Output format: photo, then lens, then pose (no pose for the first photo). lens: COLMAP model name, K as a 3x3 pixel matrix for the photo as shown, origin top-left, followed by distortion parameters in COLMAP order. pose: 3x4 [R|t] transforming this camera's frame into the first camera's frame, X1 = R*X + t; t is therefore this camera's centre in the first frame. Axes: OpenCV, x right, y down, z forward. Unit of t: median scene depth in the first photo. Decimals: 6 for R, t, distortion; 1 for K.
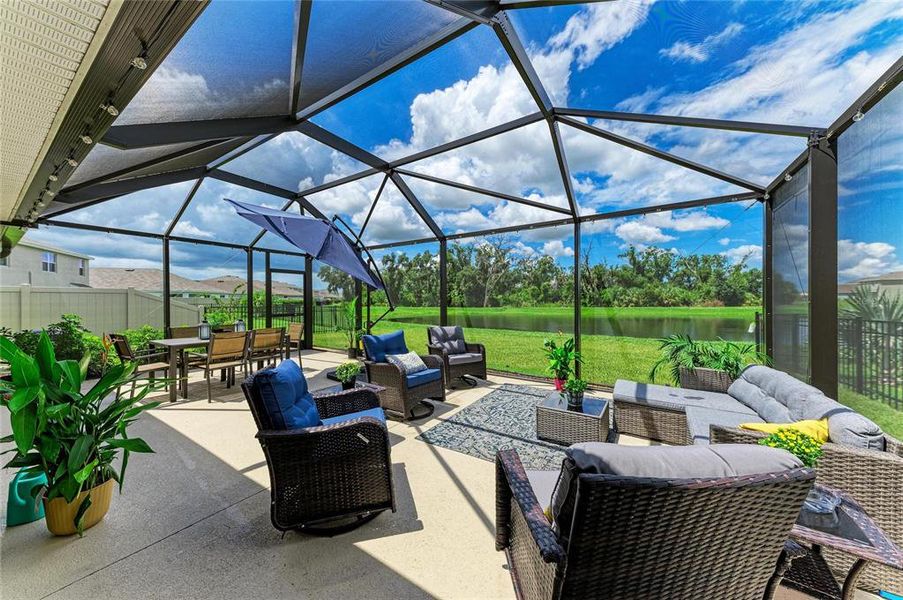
lens RADIAL K [[307.7, 0, 450.6], [0, 307.7, 298.3], [0, 0, 1]] dist [0.014811, -0.000047]
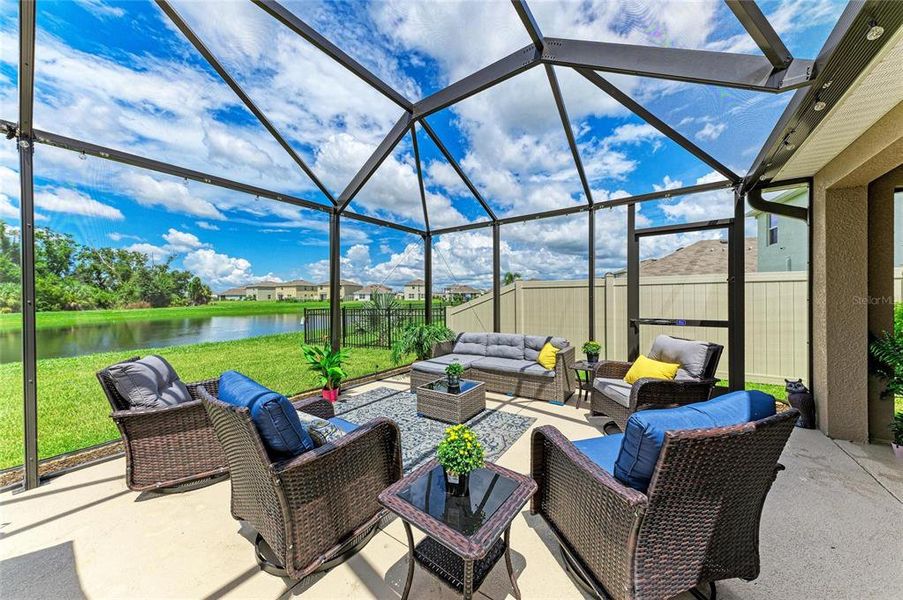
lens RADIAL K [[307.7, 0, 453.0], [0, 307.7, 300.7], [0, 0, 1]] dist [0.014811, -0.000047]
pose [[0.028050, -0.008015, 0.999574, -0.041973], [0.003869, 0.999961, 0.007910, 0.000748], [-0.999599, 0.003646, 0.028080, 0.053053]]
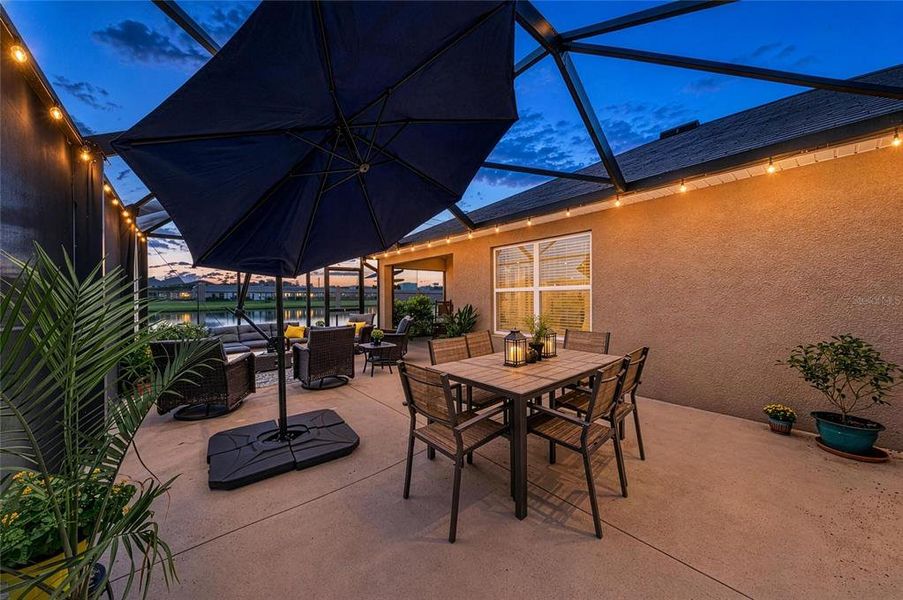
lens RADIAL K [[307.7, 0, 449.2], [0, 307.7, 297.9], [0, 0, 1]] dist [0.014811, -0.000047]
pose [[-0.963791, 0.006937, 0.266568, -0.181405], [0.007910, 0.999965, 0.002579, -0.001264], [-0.266541, 0.004594, -0.963813, 0.566717]]
